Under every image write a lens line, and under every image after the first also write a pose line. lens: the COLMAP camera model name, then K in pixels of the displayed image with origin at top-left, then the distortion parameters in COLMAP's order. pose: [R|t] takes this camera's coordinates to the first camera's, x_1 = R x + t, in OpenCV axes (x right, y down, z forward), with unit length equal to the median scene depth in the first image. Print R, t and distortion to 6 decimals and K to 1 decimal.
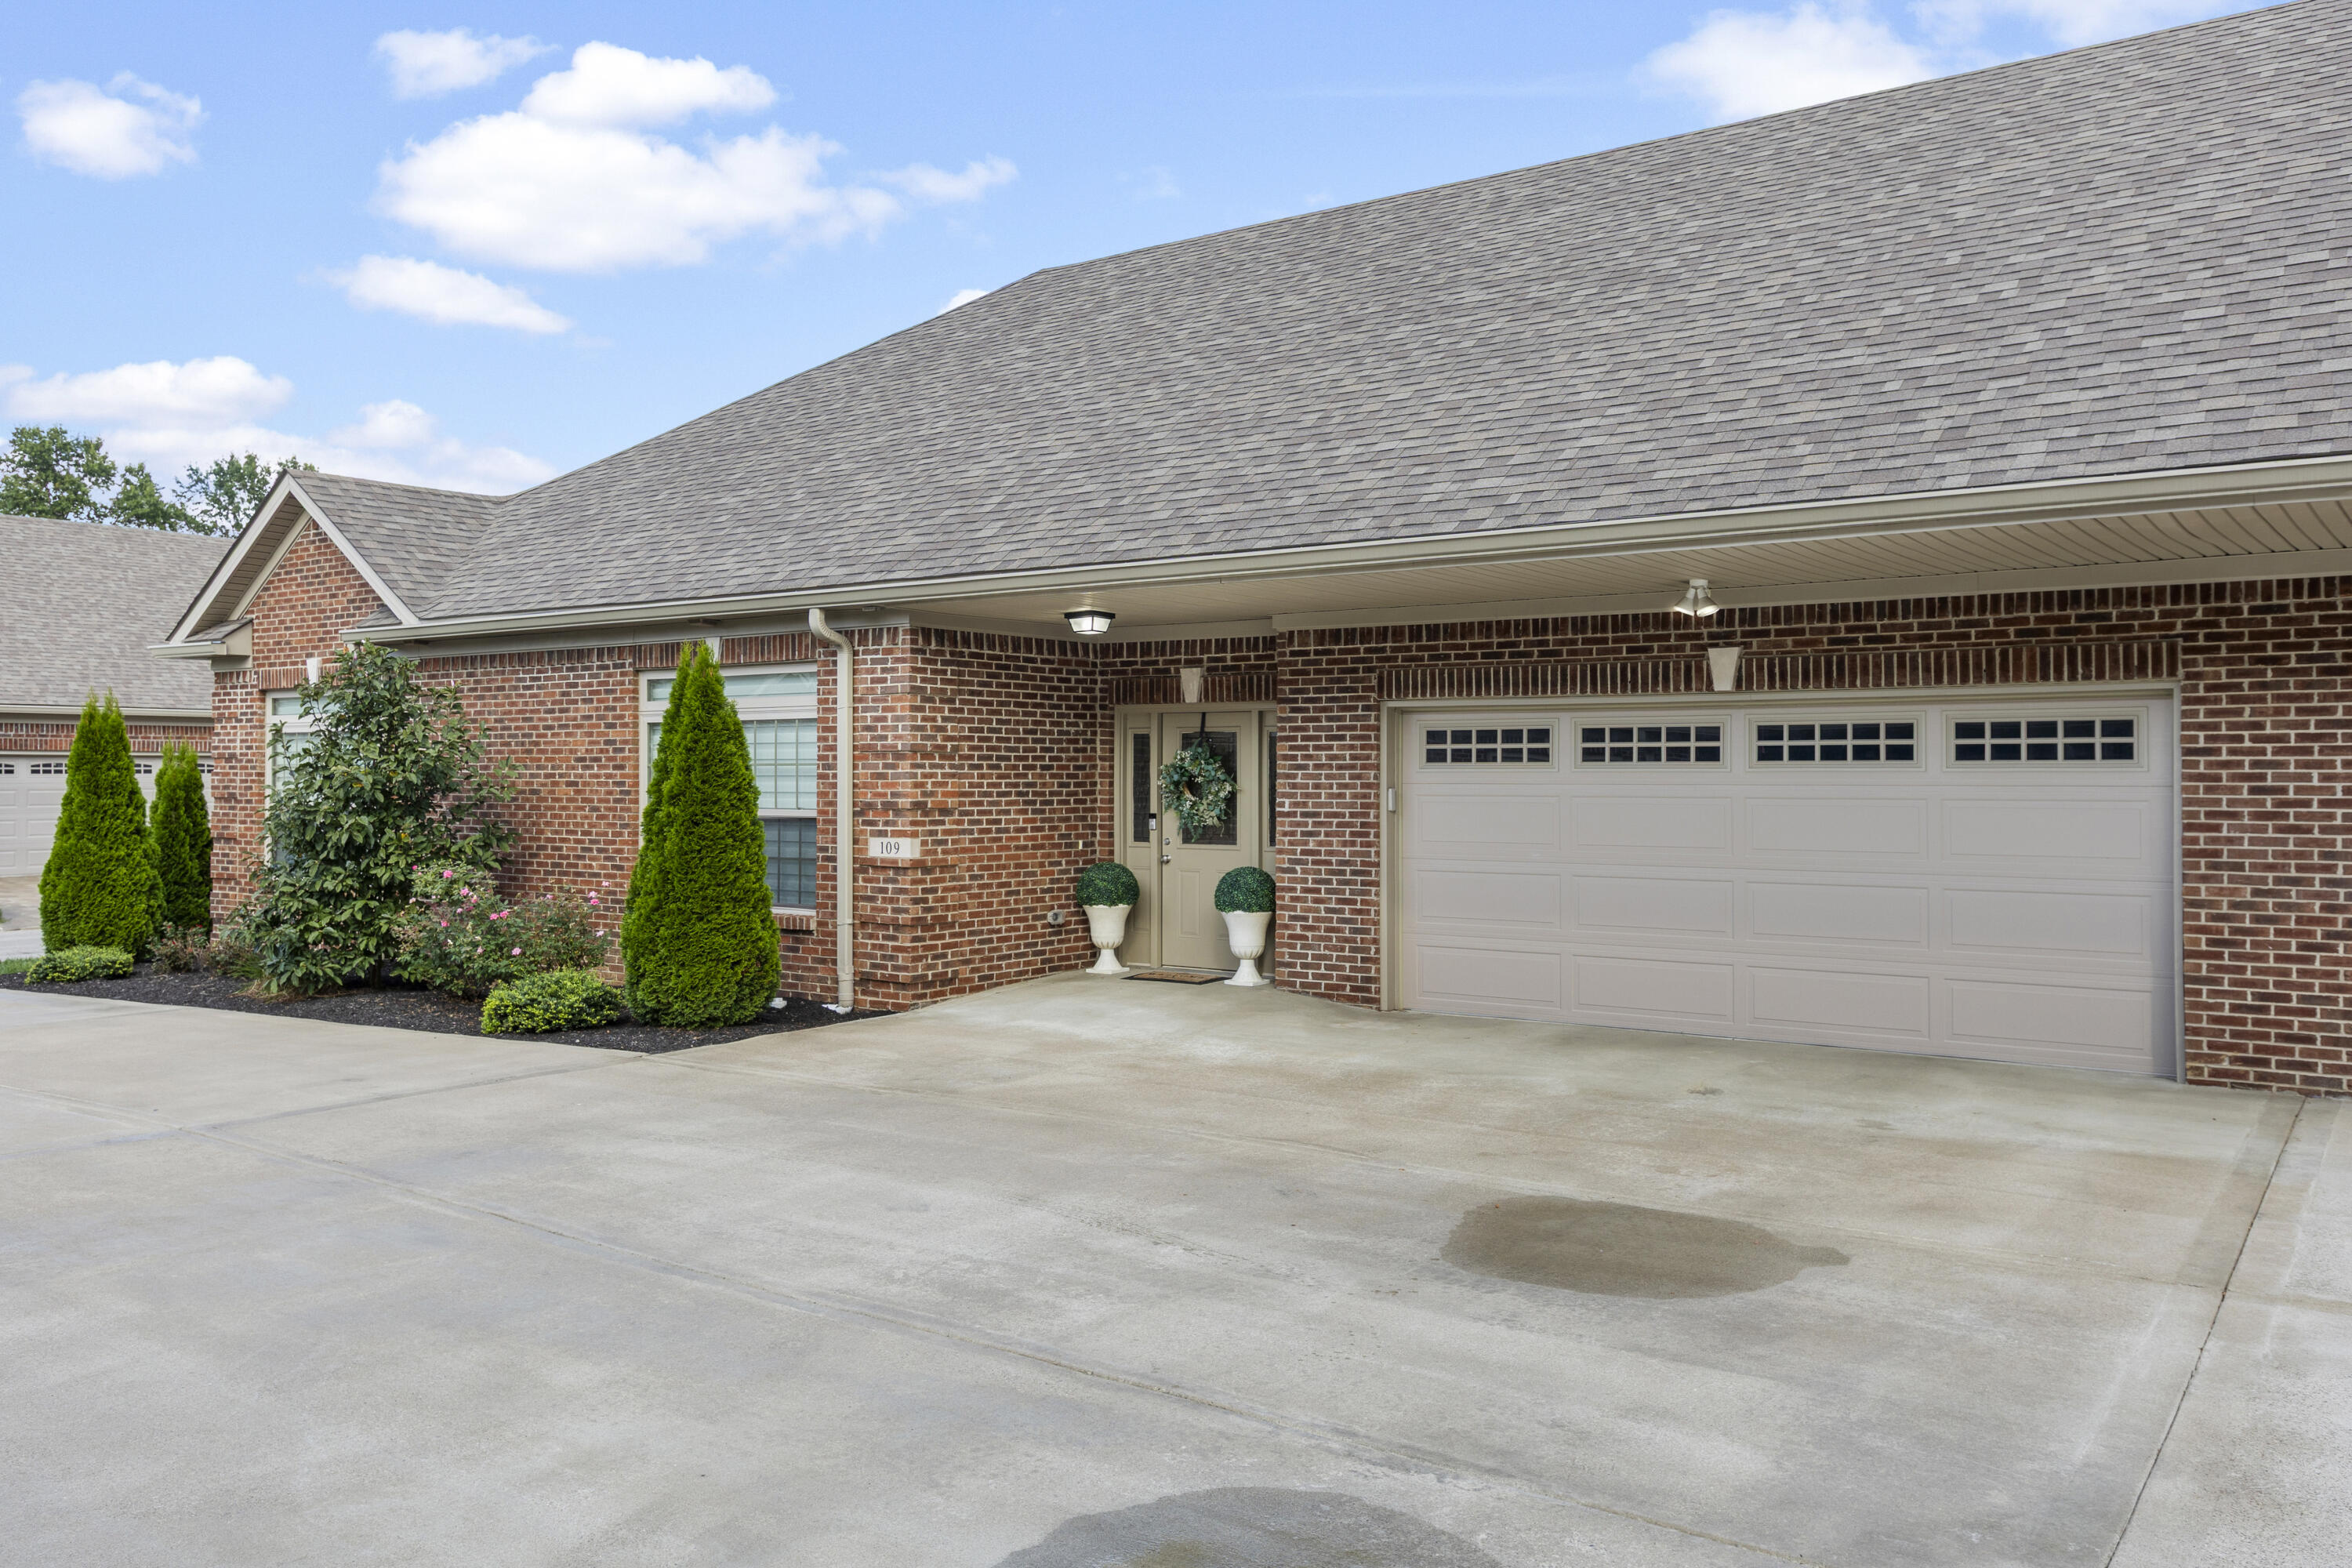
lens RADIAL K [[1814.1, 0, 1174.2], [0, 1814.1, 785.2], [0, 0, 1]] dist [-0.000723, -0.000100]
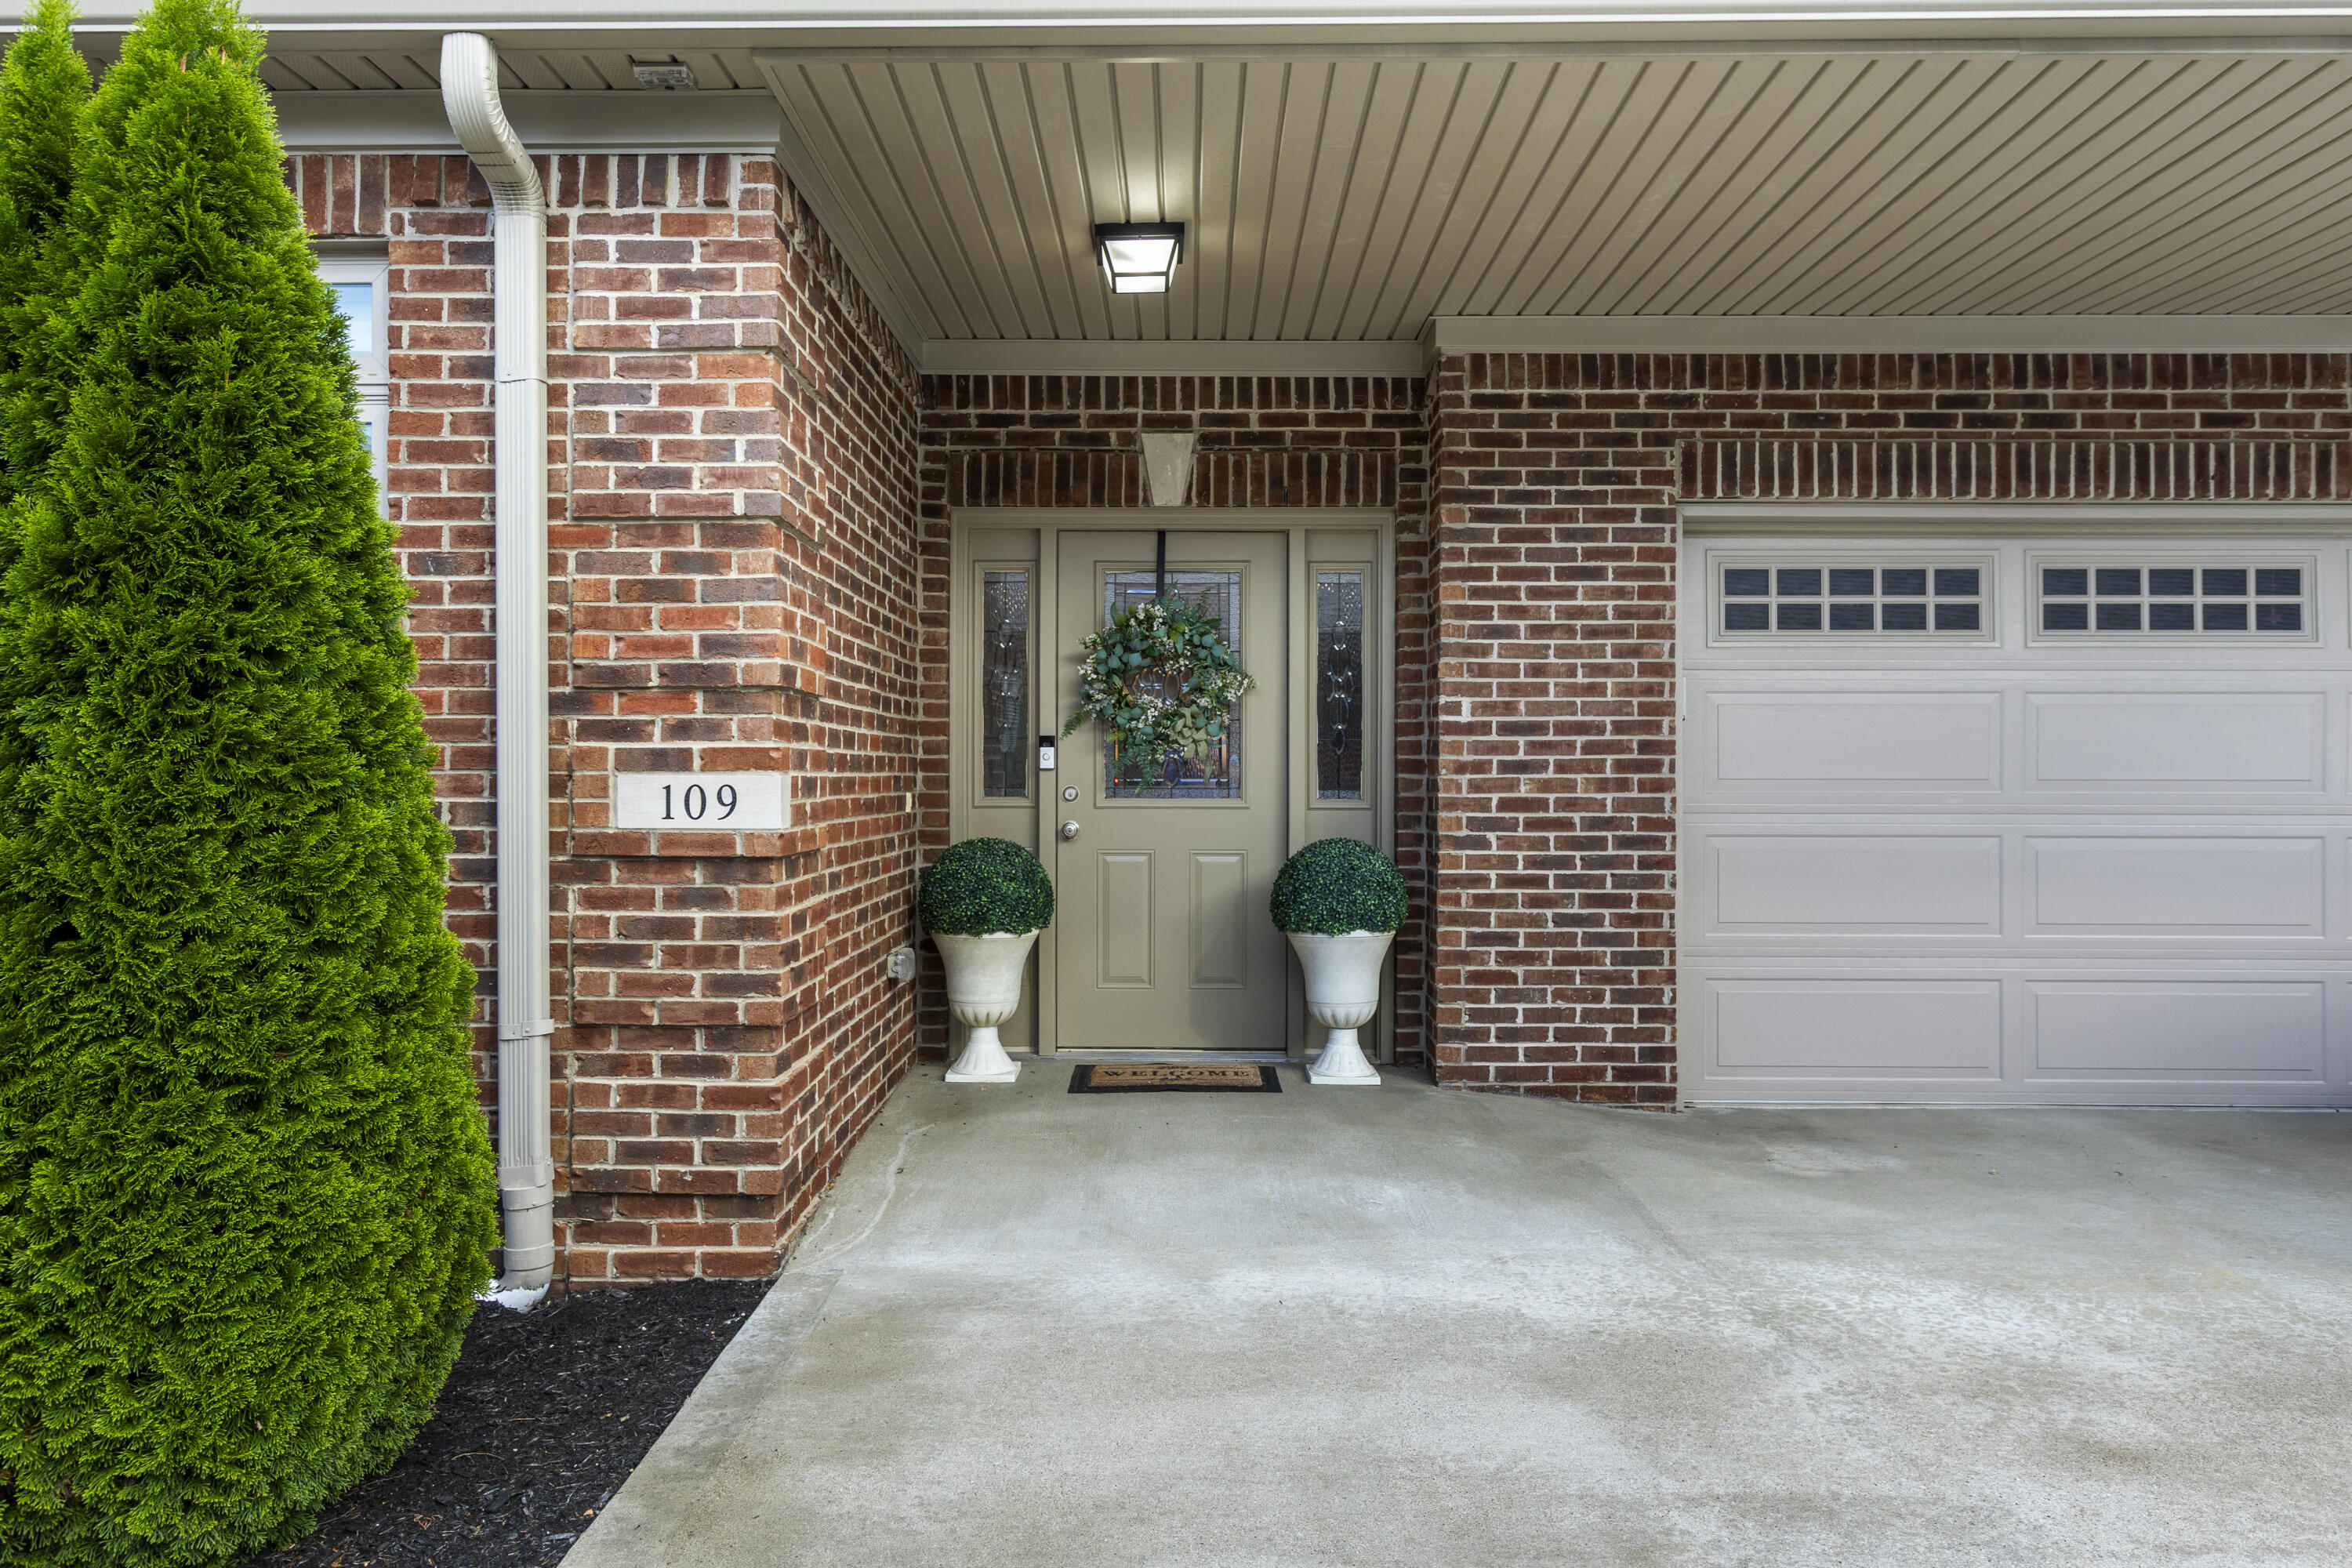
lens RADIAL K [[1613.8, 0, 1176.5], [0, 1613.8, 779.0], [0, 0, 1]] dist [0.000546, 0.003296]
pose [[0.822474, -0.000949, 0.568803, -0.254232], [0.000774, 1.000000, 0.000549, 0.029959], [-0.568803, -0.000011, 0.822474, 0.697004]]
